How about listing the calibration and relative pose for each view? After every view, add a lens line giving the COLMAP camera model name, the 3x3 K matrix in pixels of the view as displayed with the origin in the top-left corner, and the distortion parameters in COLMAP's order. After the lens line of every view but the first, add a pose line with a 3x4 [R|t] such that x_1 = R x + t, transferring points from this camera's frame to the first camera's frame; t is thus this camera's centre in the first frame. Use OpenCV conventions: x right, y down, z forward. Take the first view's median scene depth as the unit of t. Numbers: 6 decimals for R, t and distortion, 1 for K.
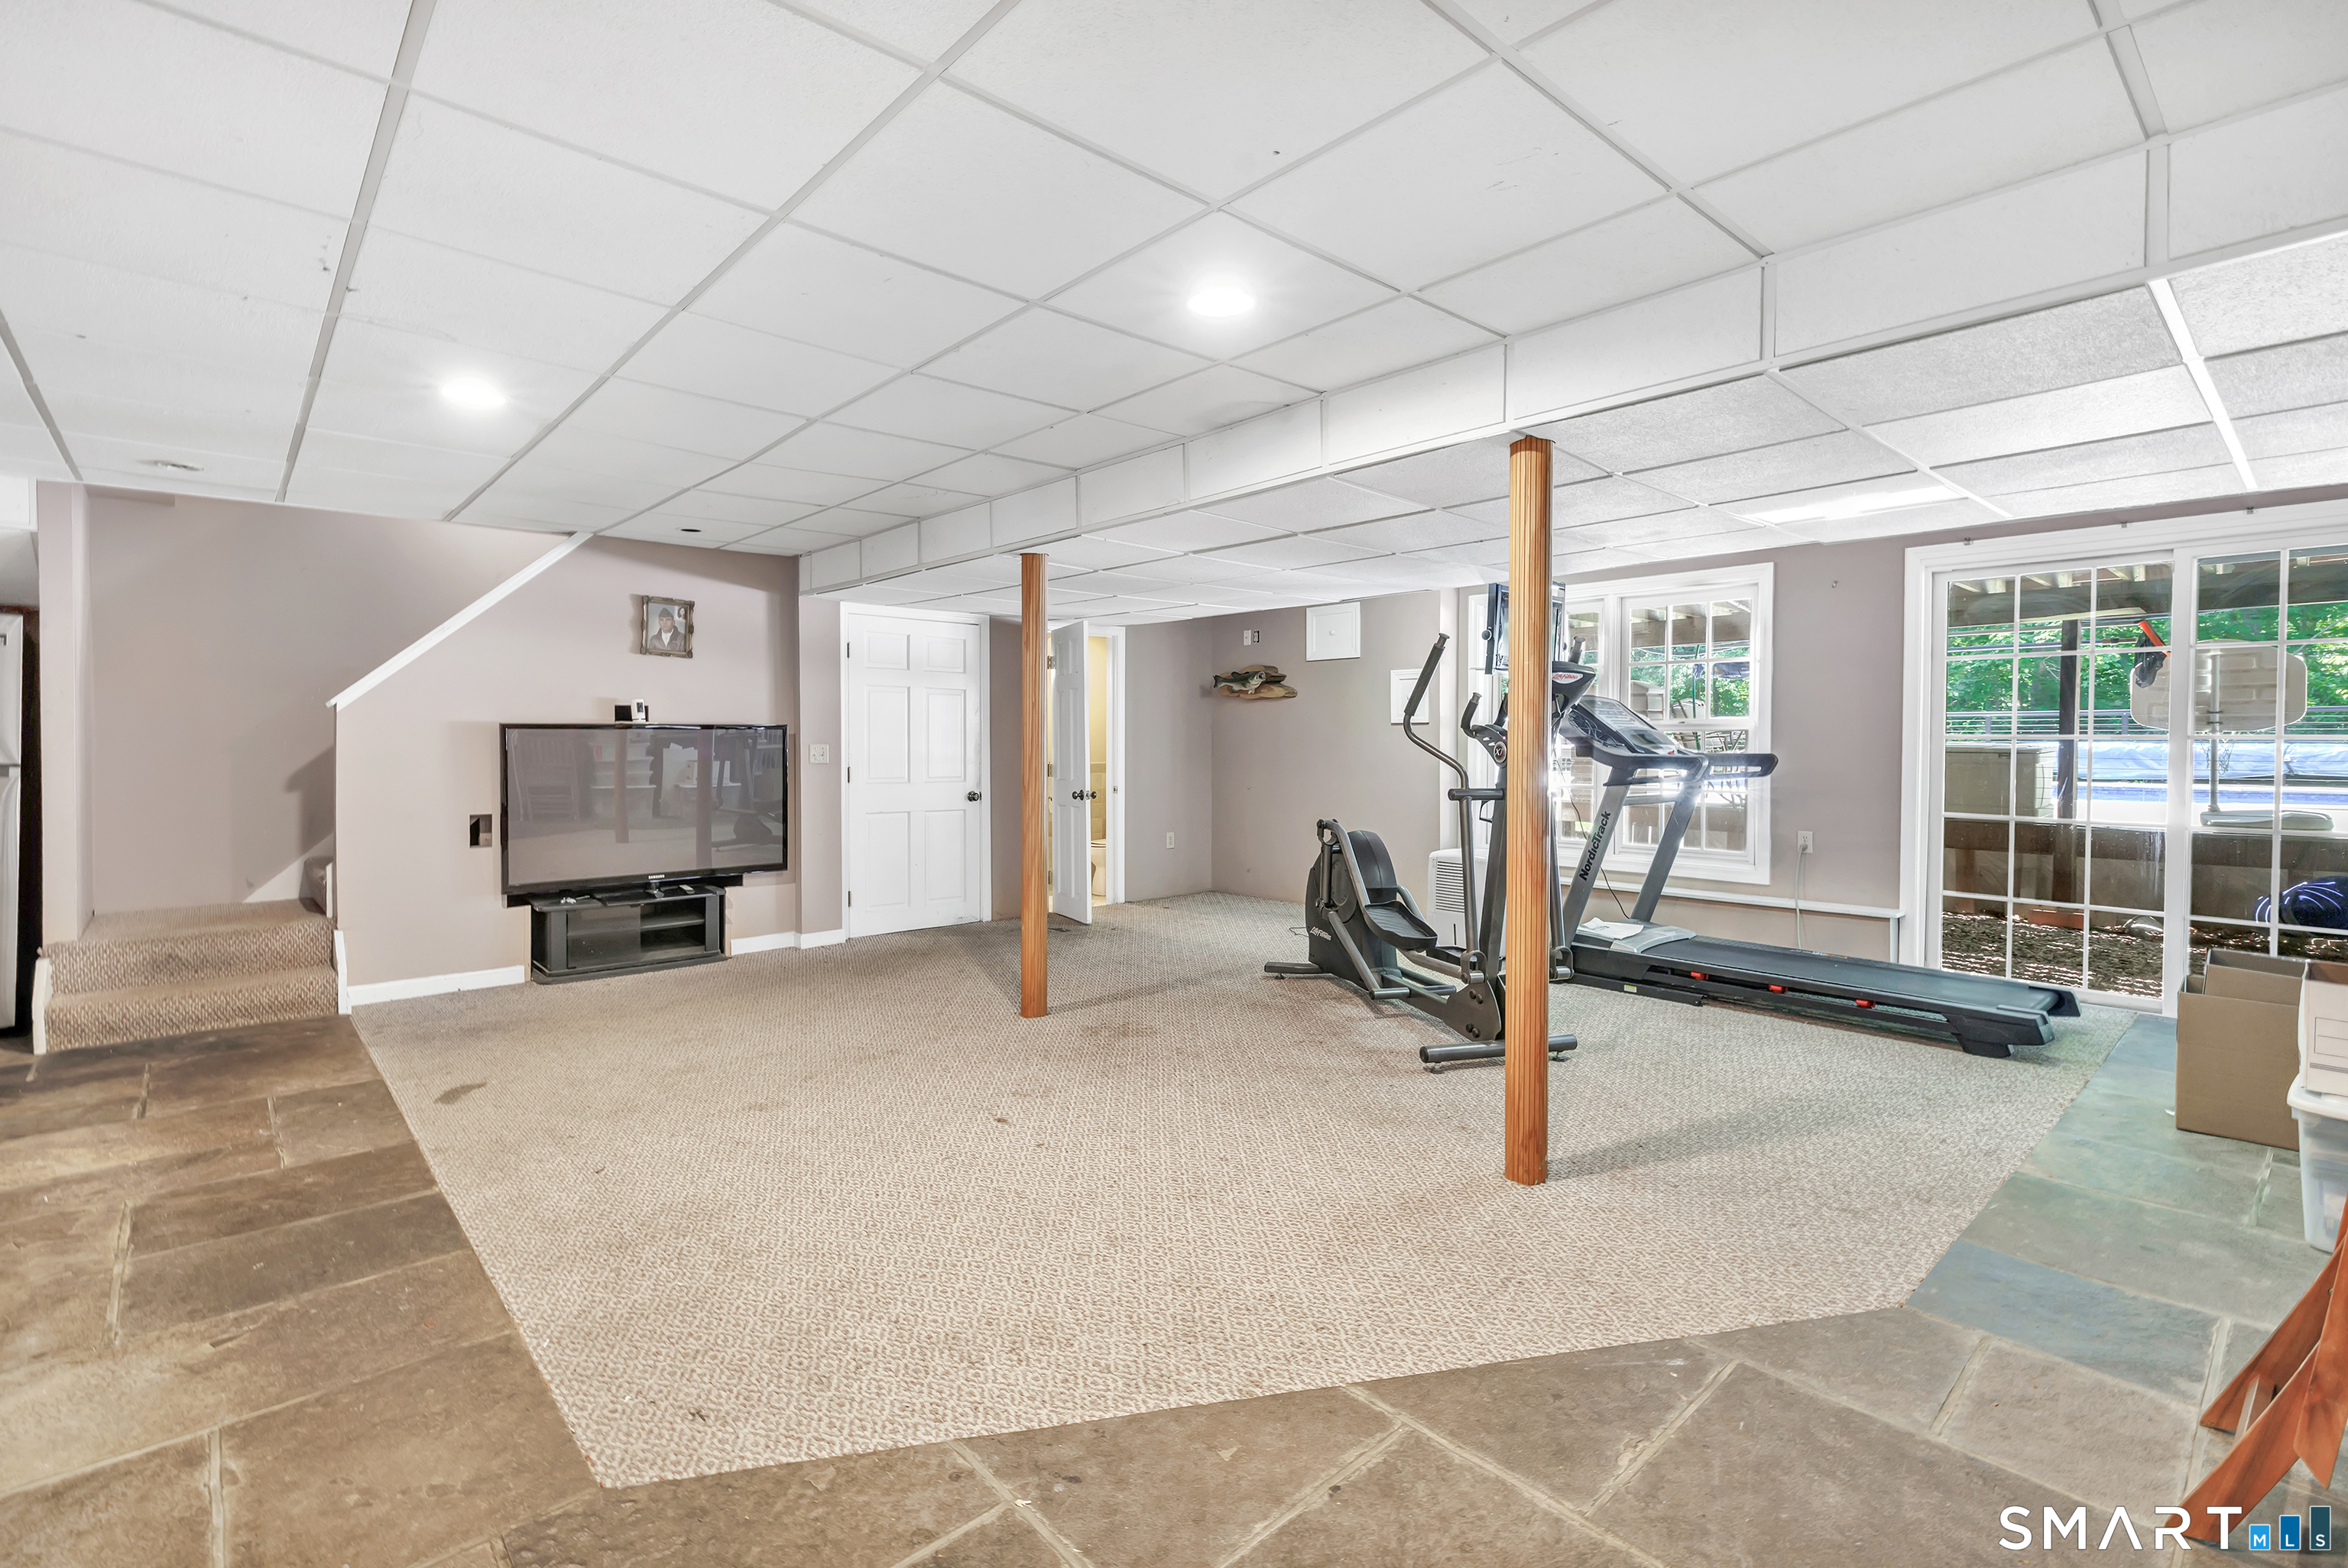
lens RADIAL K [[1064.3, 0, 1162.7], [0, 1064.3, 752.2], [0, 0, 1]] dist [0.001340, 0.000186]
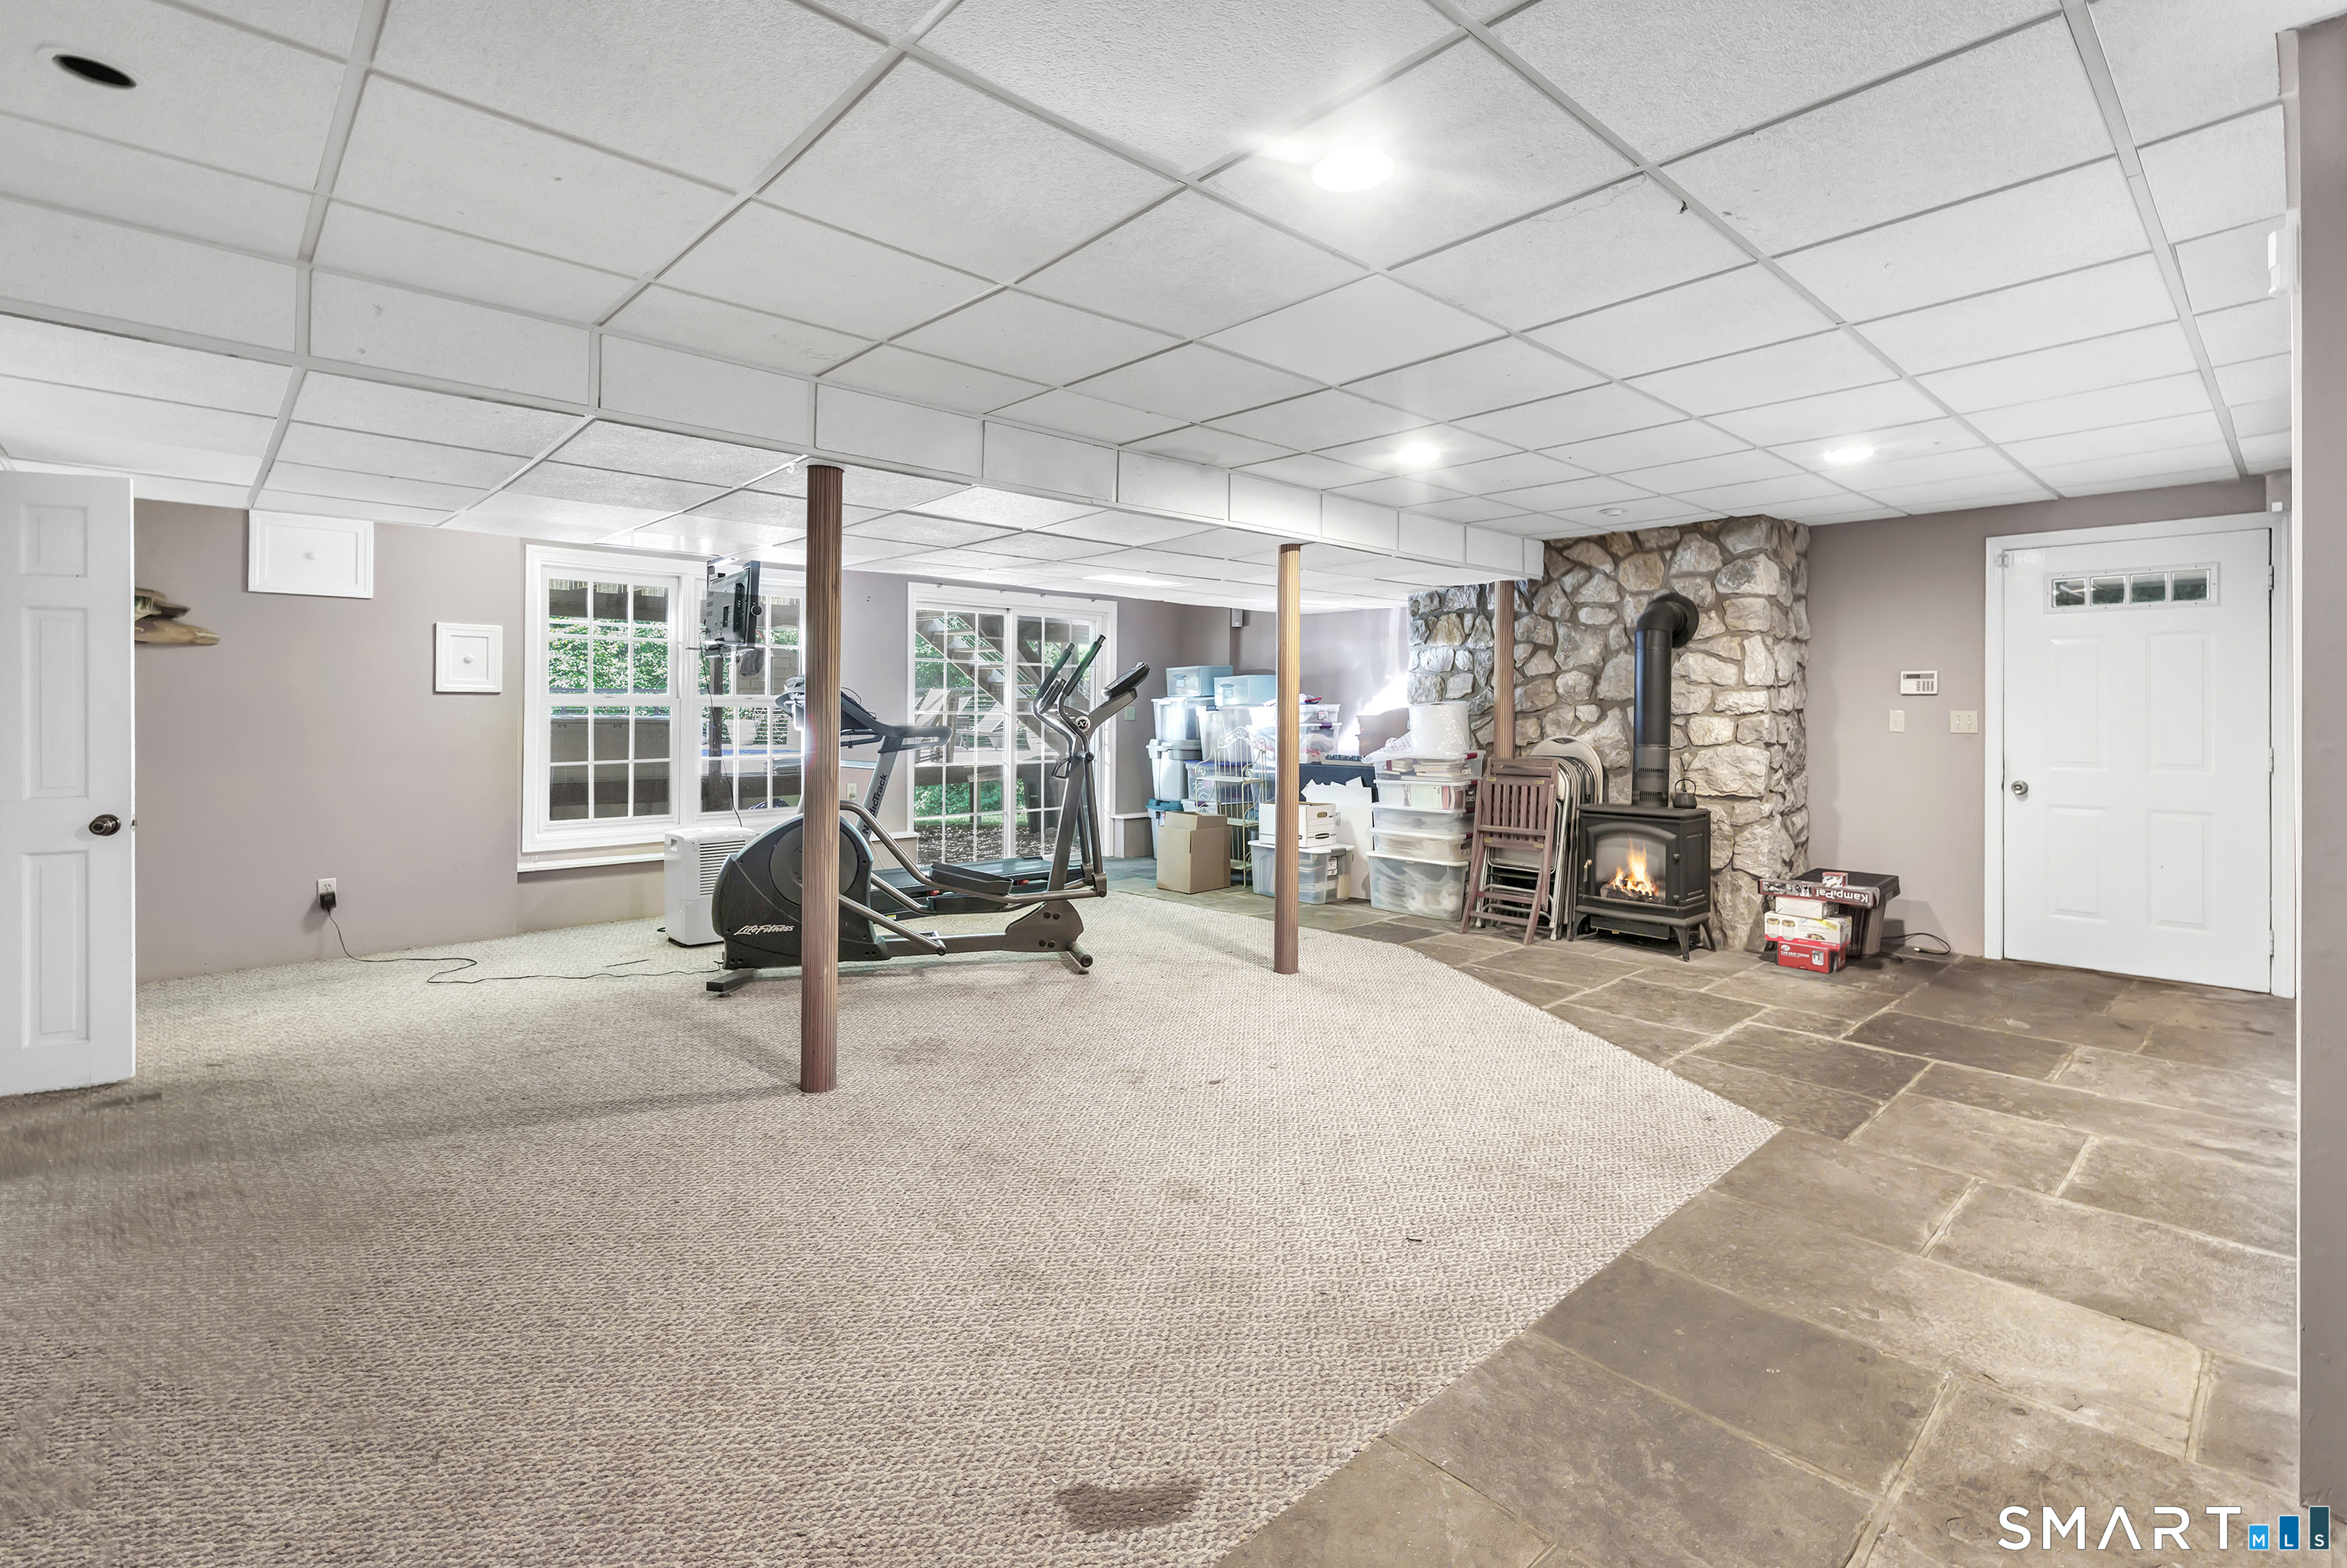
lens RADIAL K [[1071.6, 0, 1171.5], [0, 1071.6, 706.7], [0, 0, 1]] dist [-0.000607, -0.000003]
pose [[-0.016826, 0.001519, 0.999857, -1.835875], [0.012244, 0.999924, -0.001313, -0.027416], [-0.999783, 0.012220, -0.016843, 1.626242]]
